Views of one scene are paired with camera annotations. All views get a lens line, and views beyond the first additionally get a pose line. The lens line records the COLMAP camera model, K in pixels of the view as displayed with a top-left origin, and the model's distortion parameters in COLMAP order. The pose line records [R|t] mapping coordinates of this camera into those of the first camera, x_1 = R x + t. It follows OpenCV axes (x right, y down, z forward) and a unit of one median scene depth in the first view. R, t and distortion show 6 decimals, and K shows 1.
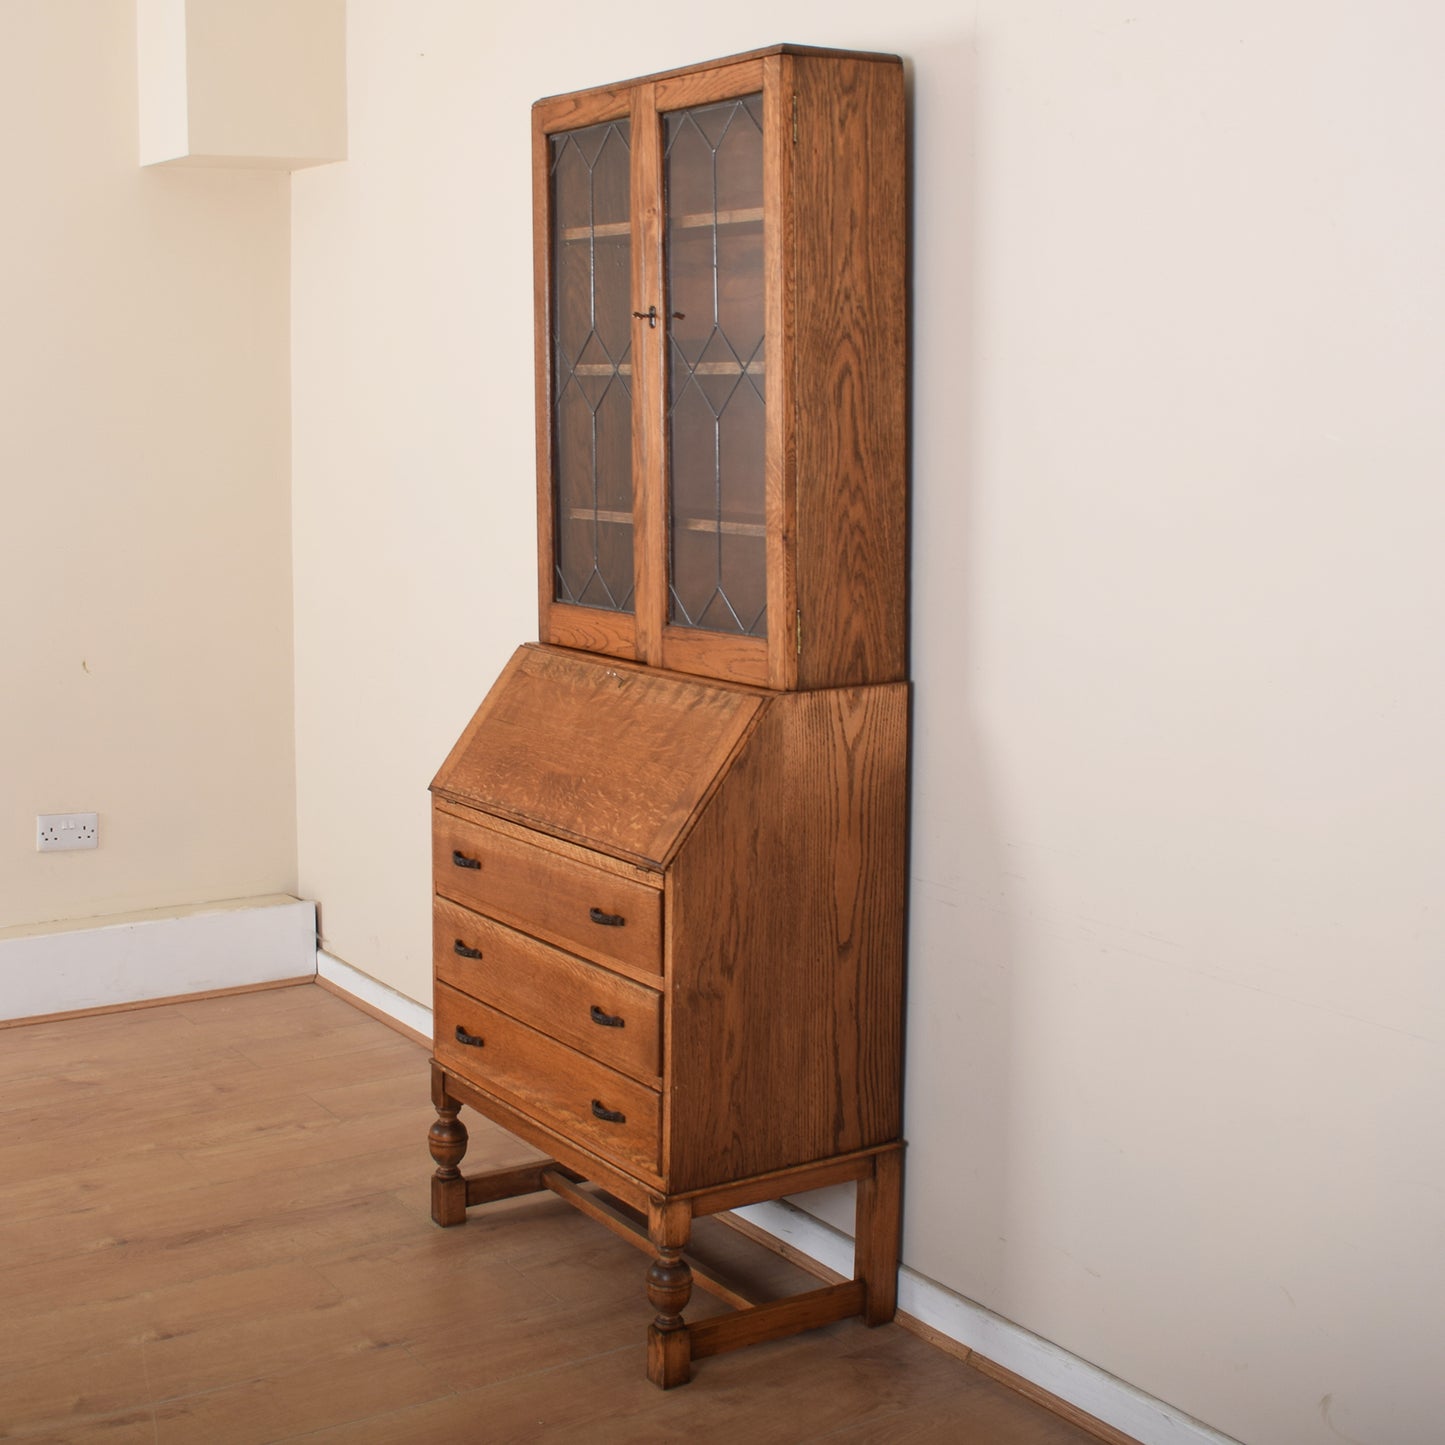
lens RADIAL K [[2138.8, 0, 640.8], [0, 2138.8, 628.4], [0, 0, 1]] dist [-0.090590, -0.027390]
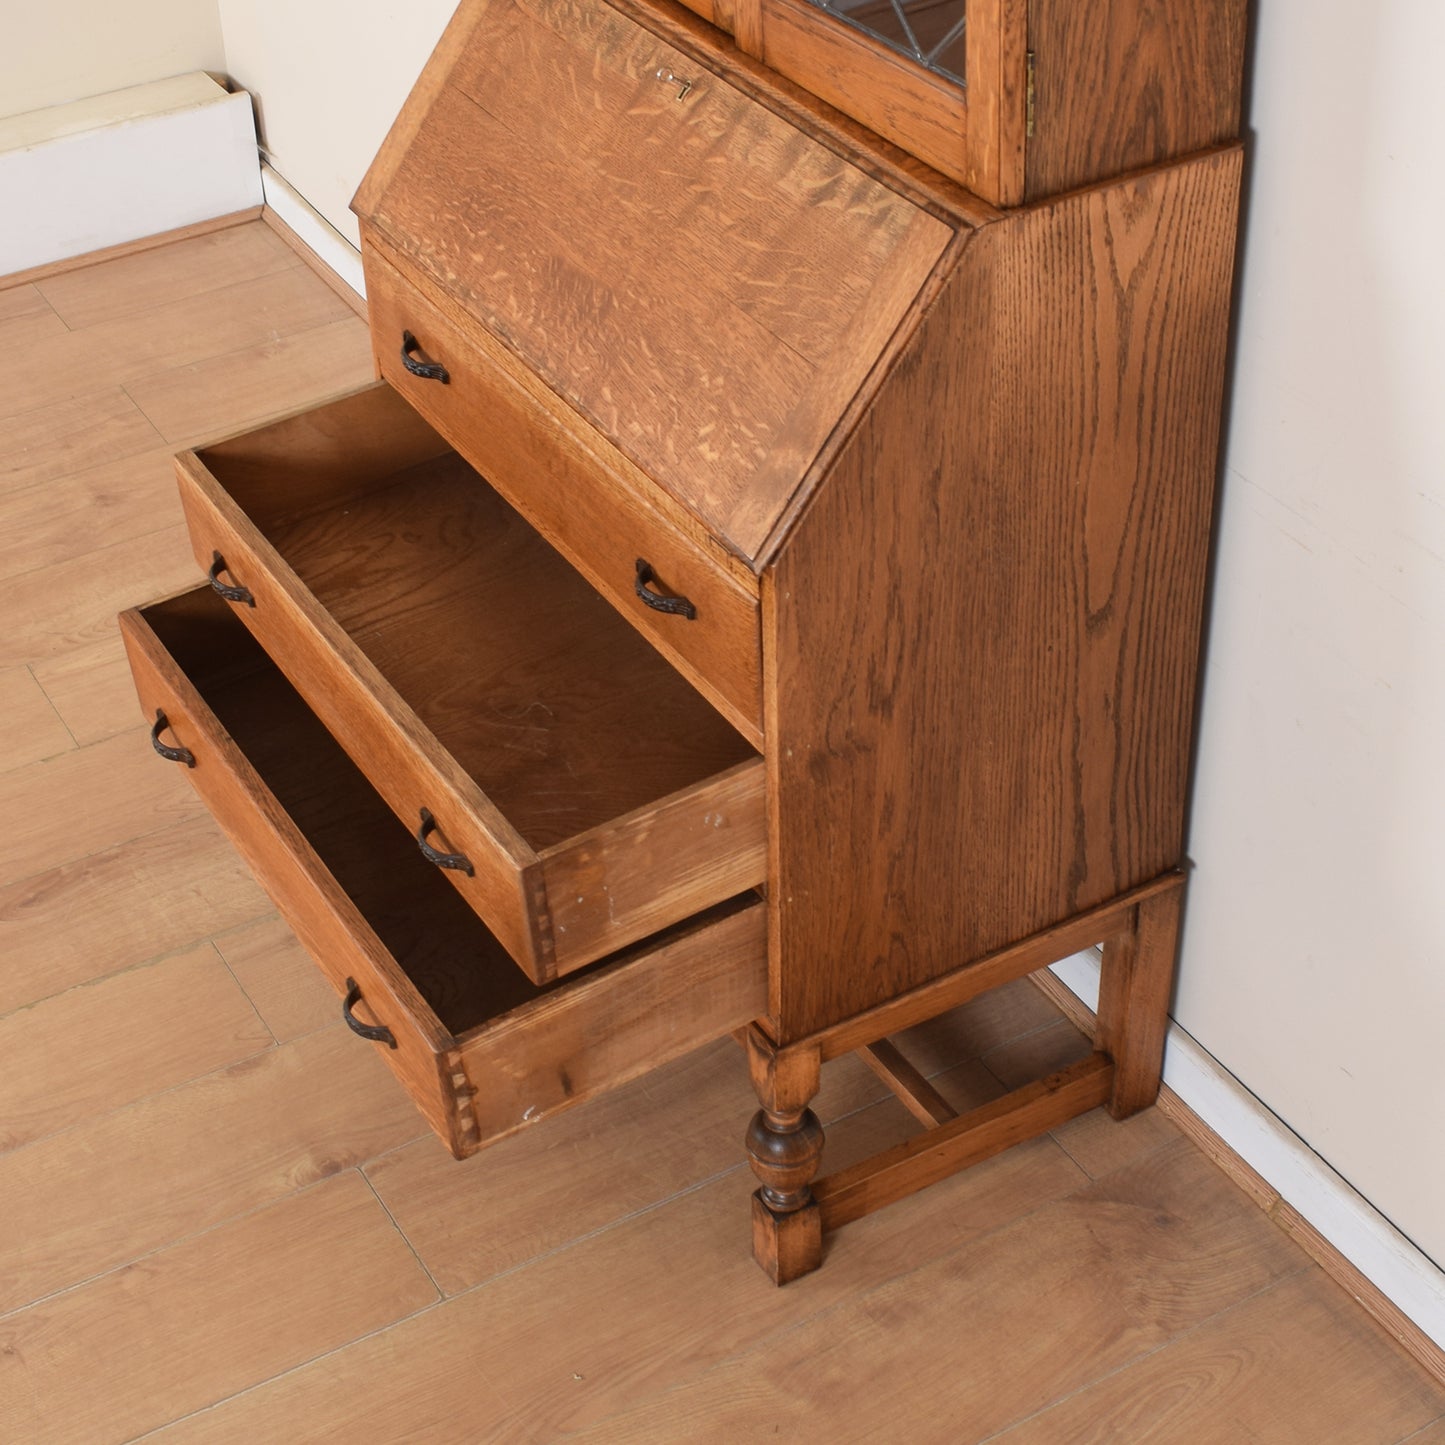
lens RADIAL K [[2724.8, 0, 747.5], [0, 2724.8, 613.3], [0, 0, 1]] dist [-0.080123, -0.119901]
pose [[0.999452, -0.006275, -0.032494, 0.028108], [0.021085, 0.877527, 0.479063, -0.188016], [0.025509, -0.479486, 0.877179, 0.386727]]
